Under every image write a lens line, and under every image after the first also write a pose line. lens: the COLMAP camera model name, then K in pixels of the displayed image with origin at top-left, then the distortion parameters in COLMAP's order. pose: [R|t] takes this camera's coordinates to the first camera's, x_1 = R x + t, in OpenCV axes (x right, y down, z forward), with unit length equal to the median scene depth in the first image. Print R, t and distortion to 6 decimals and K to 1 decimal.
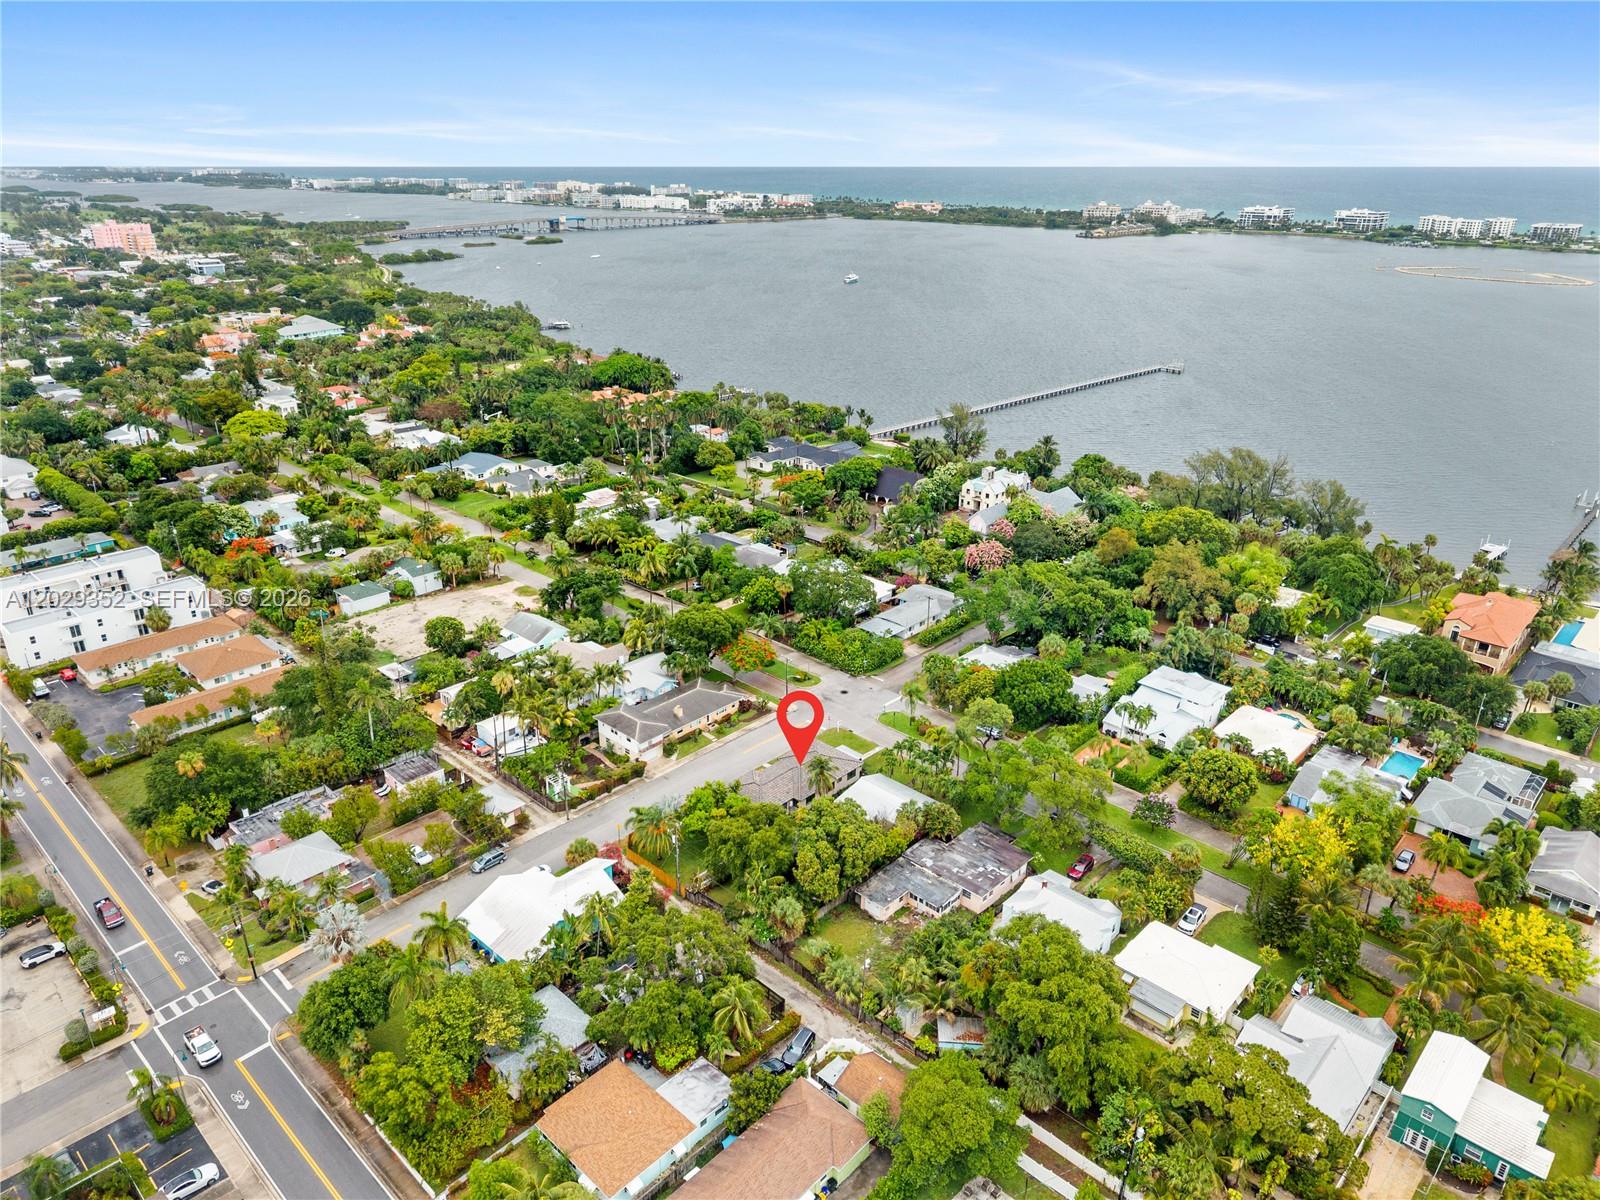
lens RADIAL K [[1072.8, 0, 798.2], [0, 1072.8, 601.4], [0, 0, 1]] dist [0.035682, -0.036354]
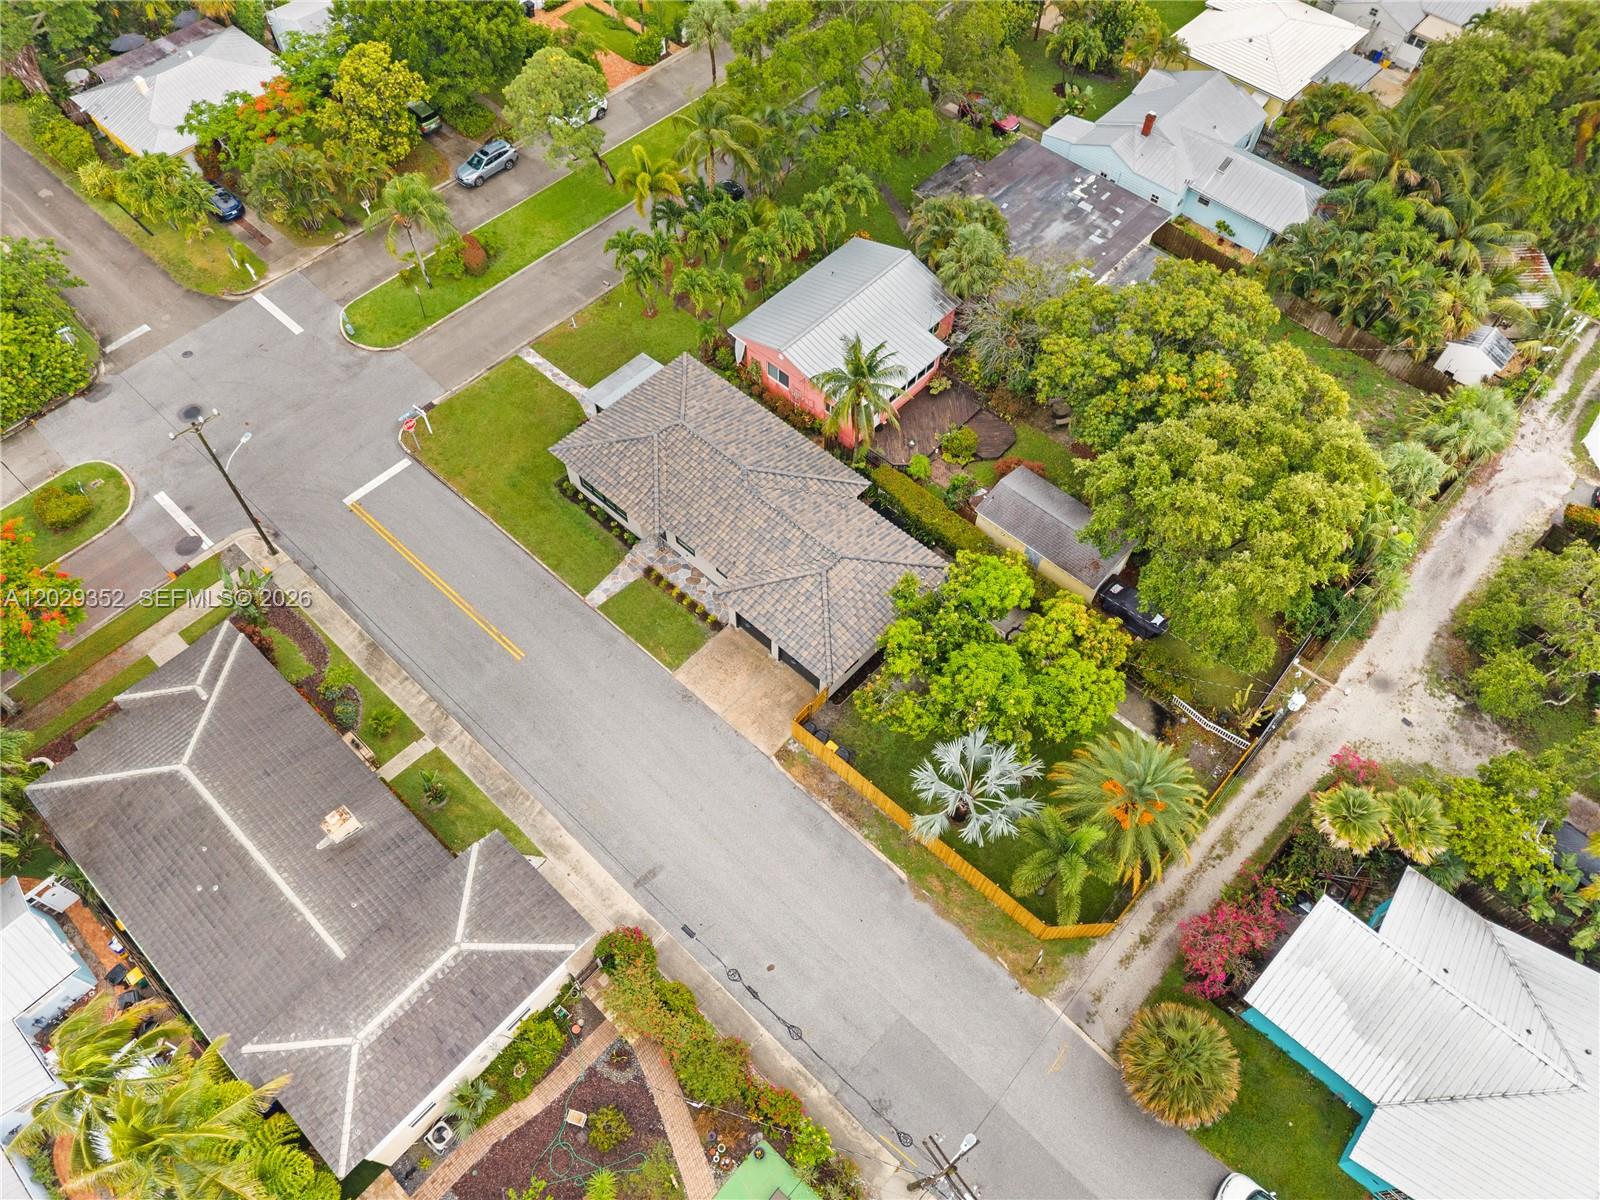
lens RADIAL K [[1072.8, 0, 798.2], [0, 1072.8, 601.4], [0, 0, 1]] dist [0.035682, -0.036354]
pose [[-0.009509, -0.846725, 0.531946, -0.180466], [0.373746, 0.490405, 0.787284, -0.077666], [-0.927482, 0.206299, 0.311796, 0.708286]]
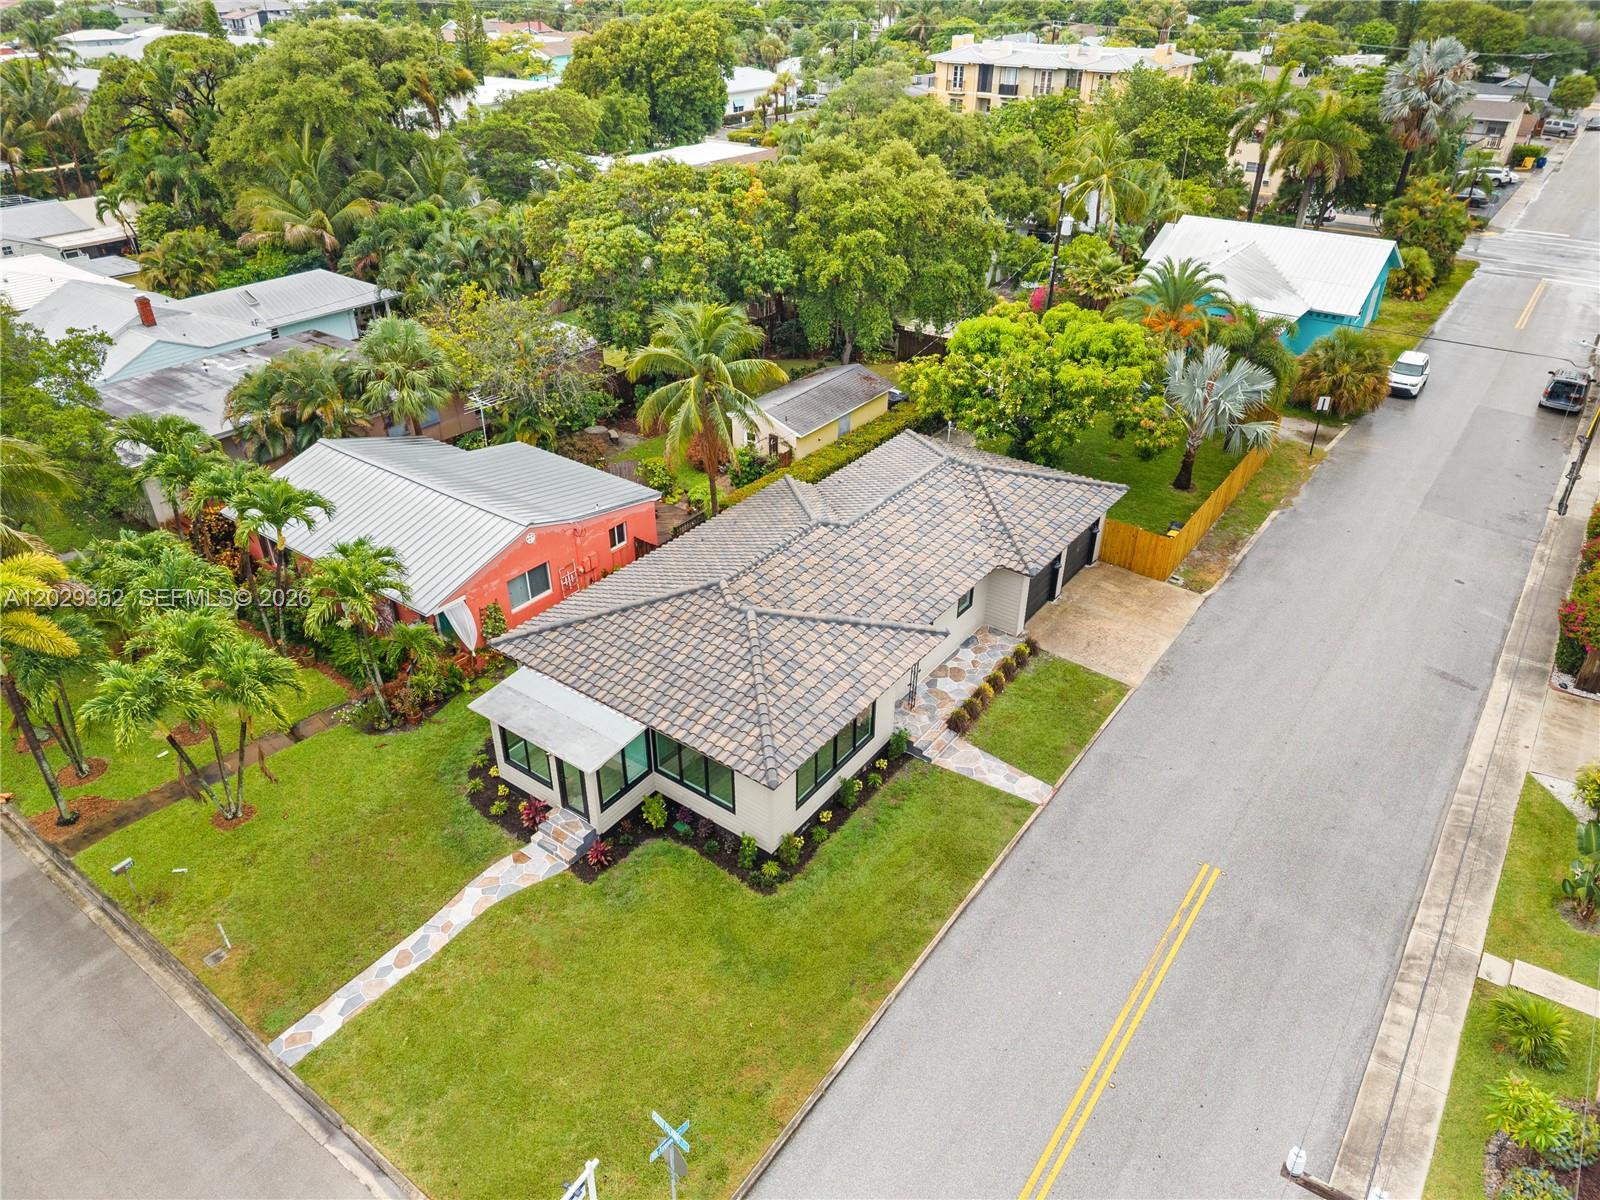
lens RADIAL K [[1076.3, 0, 793.4], [0, 1076.3, 607.0], [0, 0, 1]] dist [0.033020, -0.037840]
pose [[-0.993107, 0.052191, -0.104949, 0.022924], [-0.054737, 0.585247, 0.809005, -0.007746], [0.103644, 0.809174, -0.578356, 0.912762]]
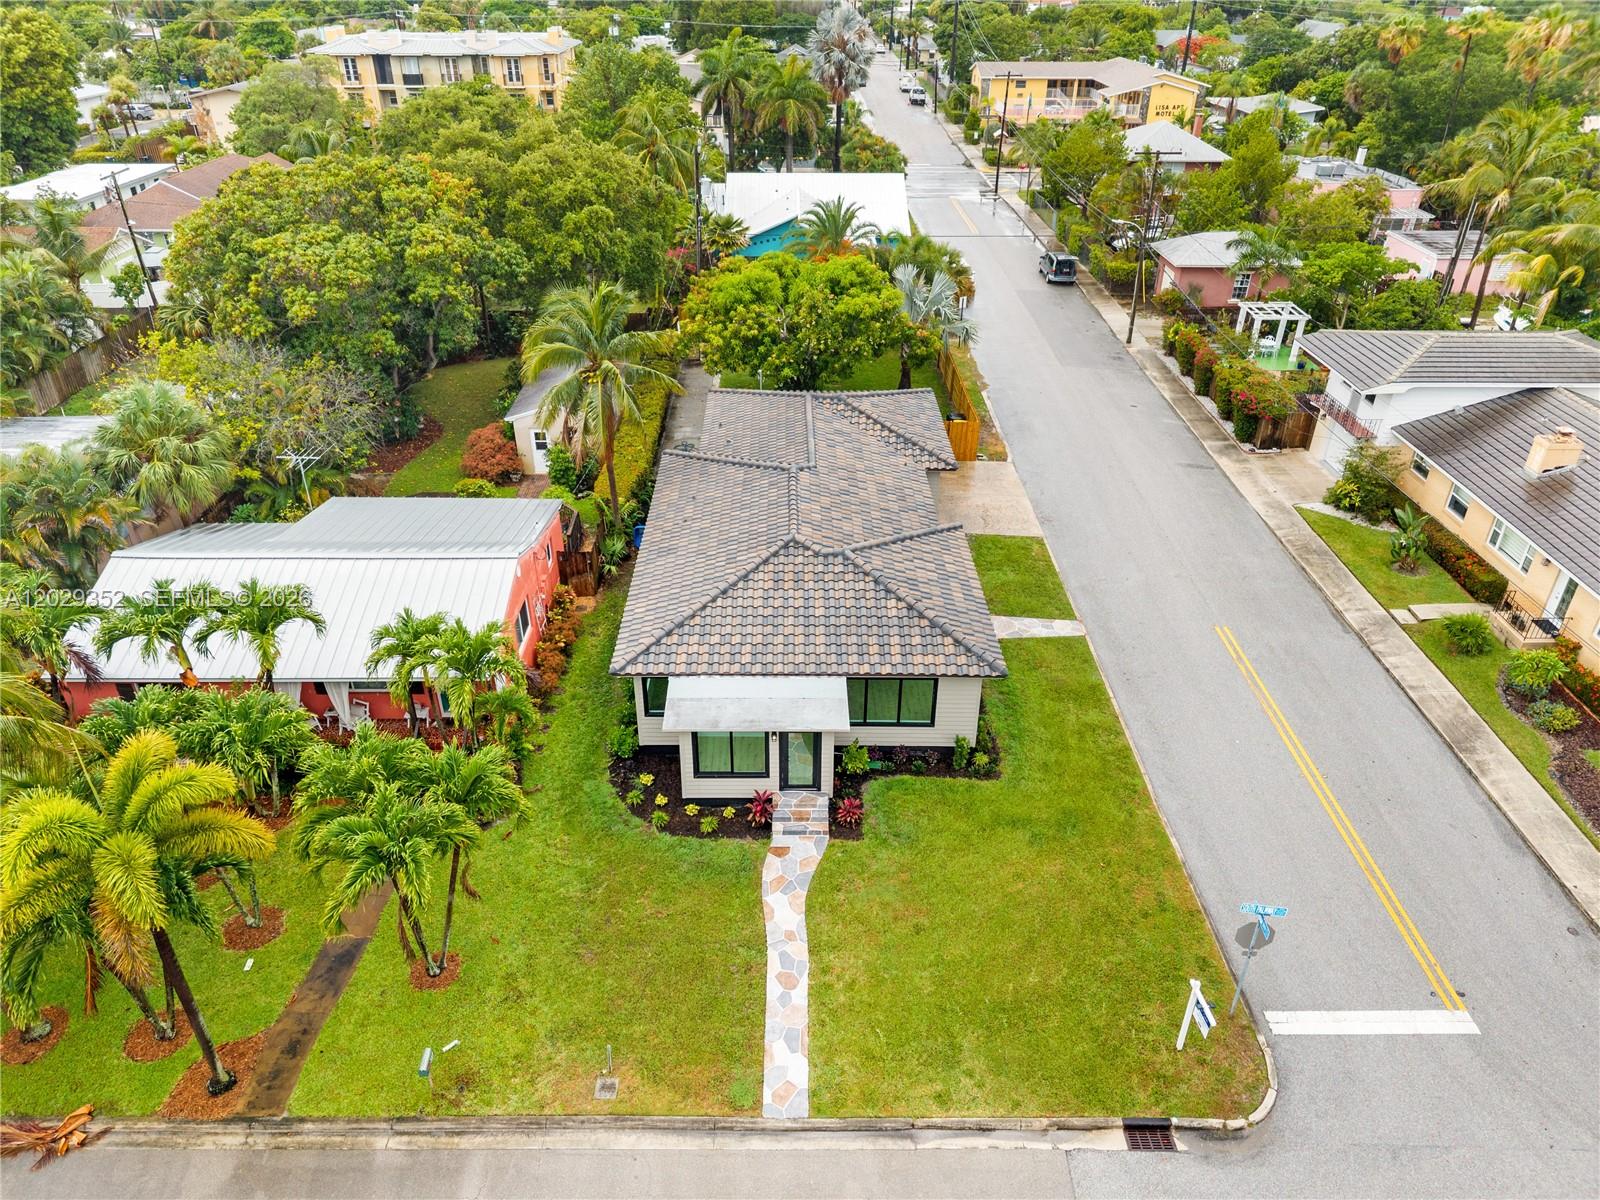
lens RADIAL K [[1072.8, 0, 798.2], [0, 1072.8, 601.4], [0, 0, 1]] dist [0.035682, -0.036354]
pose [[-0.725667, 0.348507, -0.593254, 0.112947], [-0.276476, 0.641860, 0.715246, 0.009858], [0.630055, 0.683051, -0.369423, 0.883833]]
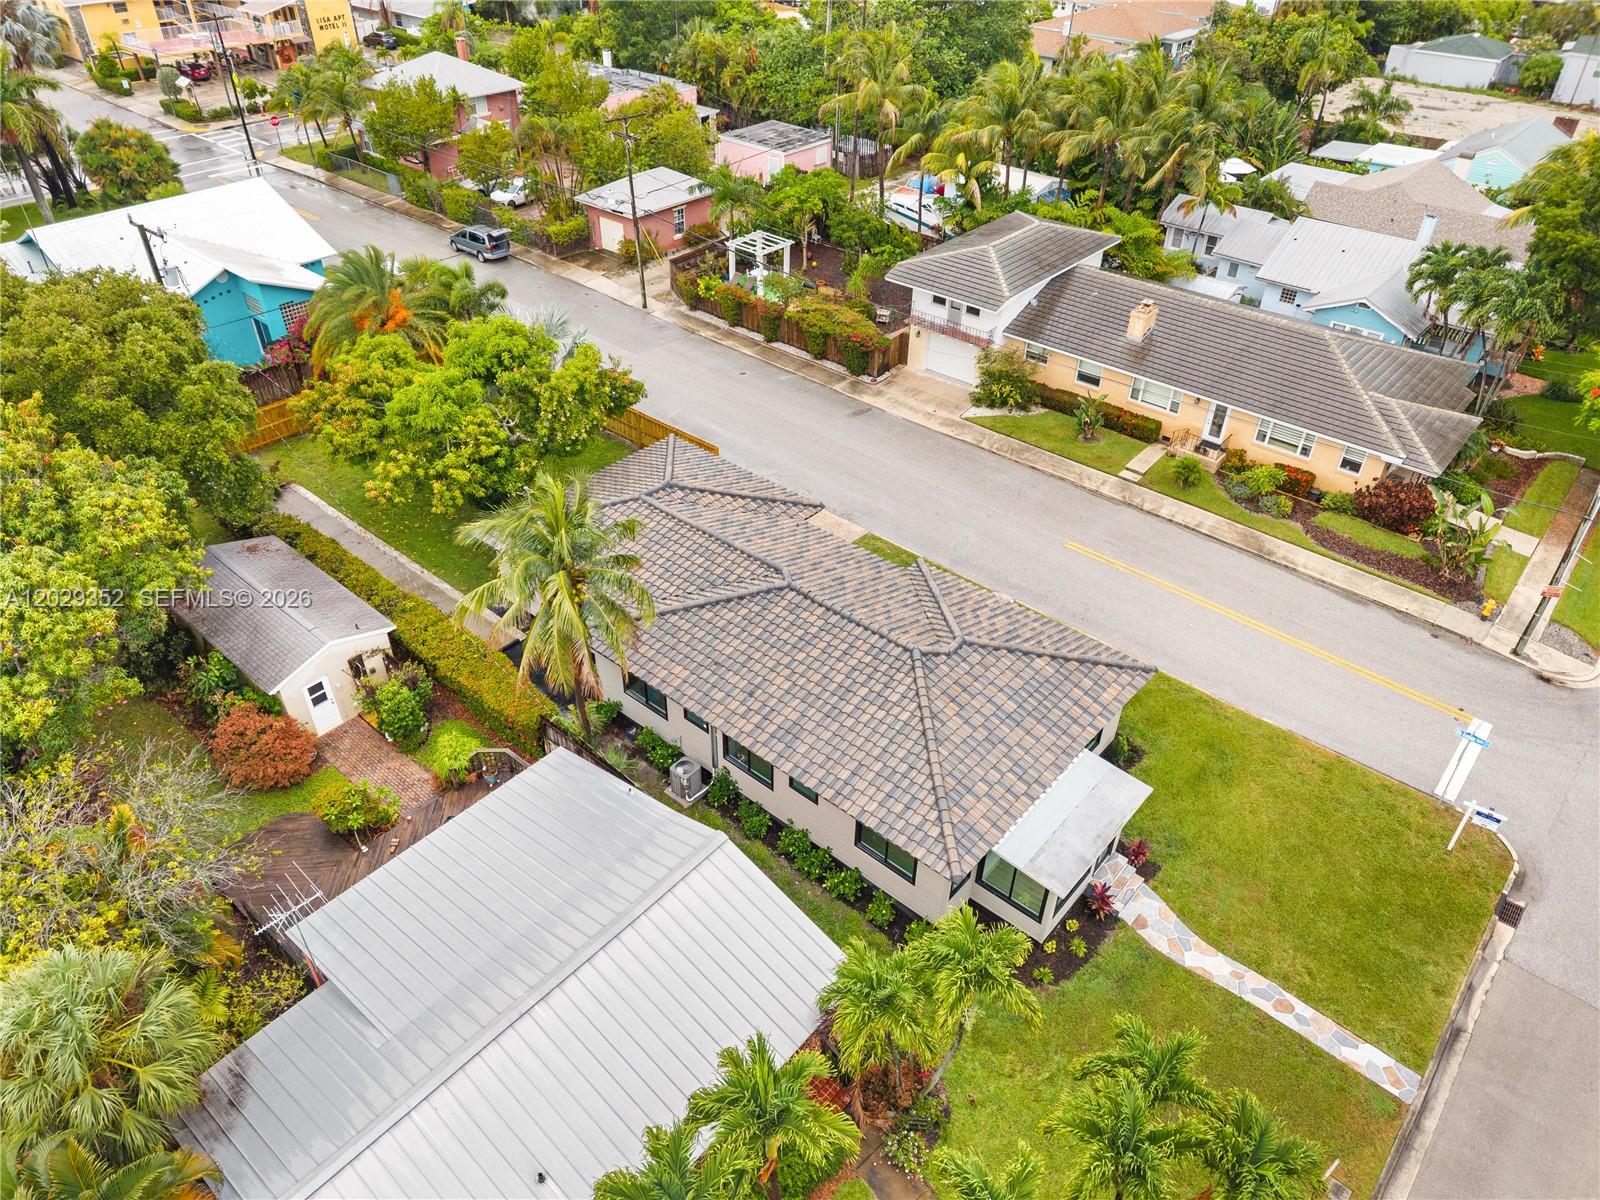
lens RADIAL K [[1072.8, 0, 798.2], [0, 1072.8, 601.4], [0, 0, 1]] dist [0.035682, -0.036354]
pose [[0.042134, 0.600175, -0.798758, 0.132475], [-0.400782, 0.742480, 0.536747, 0.036975], [0.915204, 0.297513, 0.271823, 0.760397]]
